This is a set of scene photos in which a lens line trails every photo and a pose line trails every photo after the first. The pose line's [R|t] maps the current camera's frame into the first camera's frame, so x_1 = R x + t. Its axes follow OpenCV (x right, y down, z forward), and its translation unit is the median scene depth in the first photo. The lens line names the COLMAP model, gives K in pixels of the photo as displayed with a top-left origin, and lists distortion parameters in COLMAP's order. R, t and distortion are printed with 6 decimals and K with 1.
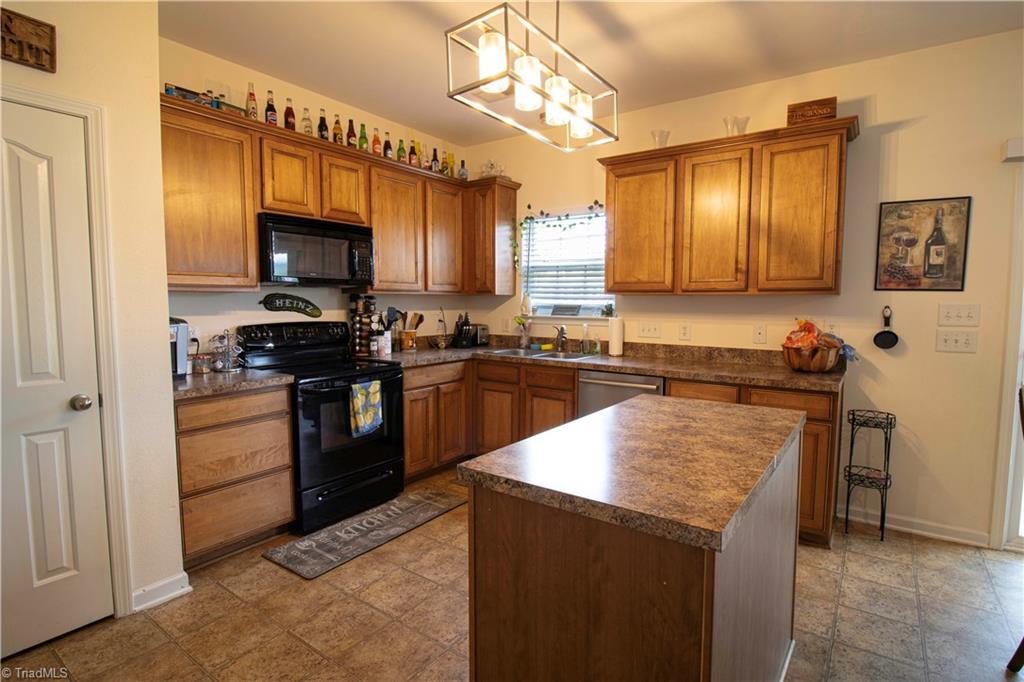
lens RADIAL K [[515.2, 0, 518.8], [0, 515.2, 340.3], [0, 0, 1]] dist [-0.000073, -0.003688]
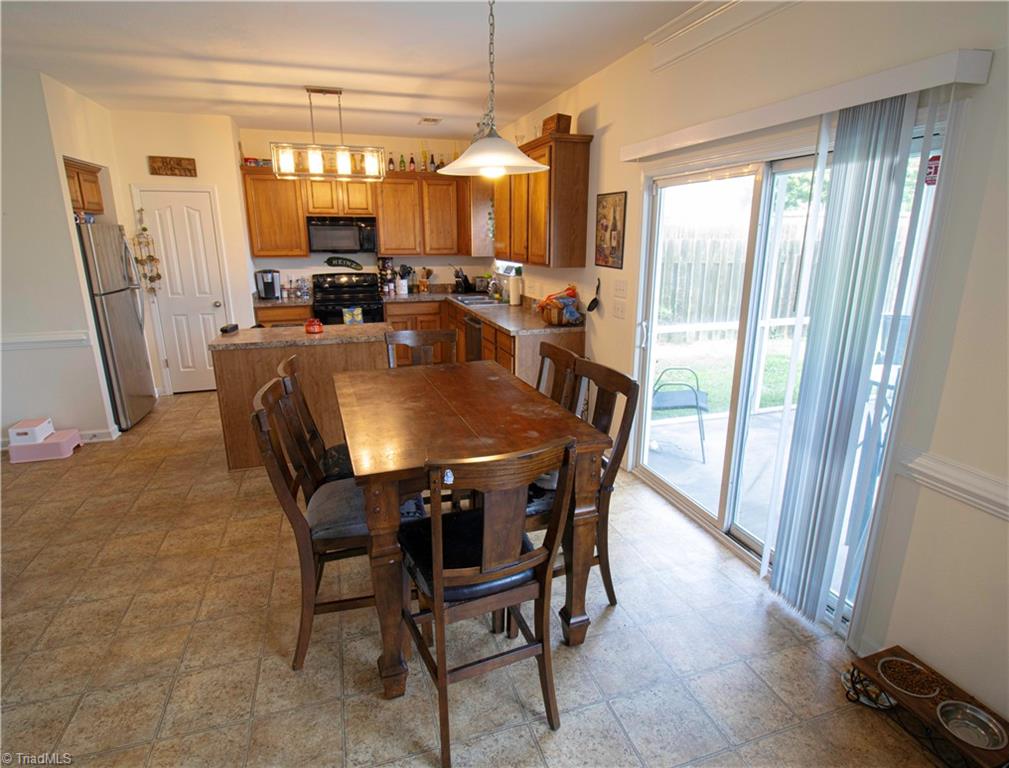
lens RADIAL K [[542.9, 0, 509.3], [0, 542.9, 388.9], [0, 0, 1]] dist [-0.004331, -0.001478]
pose [[0.797683, 0.160952, -0.581202, 1.312752], [-0.045991, 0.977157, 0.207483, -0.065025], [0.601320, -0.138776, 0.786864, -0.227935]]
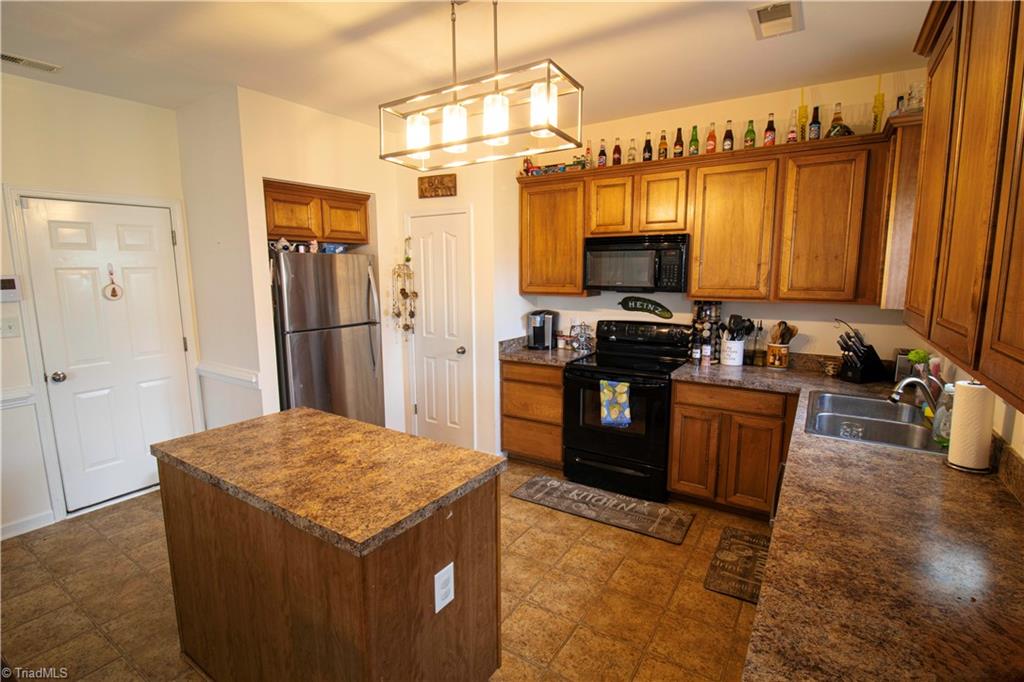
lens RADIAL K [[482.0, 0, 519.5], [0, 482.0, 339.9], [0, 0, 1]] dist [0.000532, -0.001066]
pose [[0.044648, 0.139055, -0.989278, 0.710578], [-0.075569, 0.987898, 0.135451, -0.132375], [0.996140, 0.068711, 0.054616, 0.721348]]
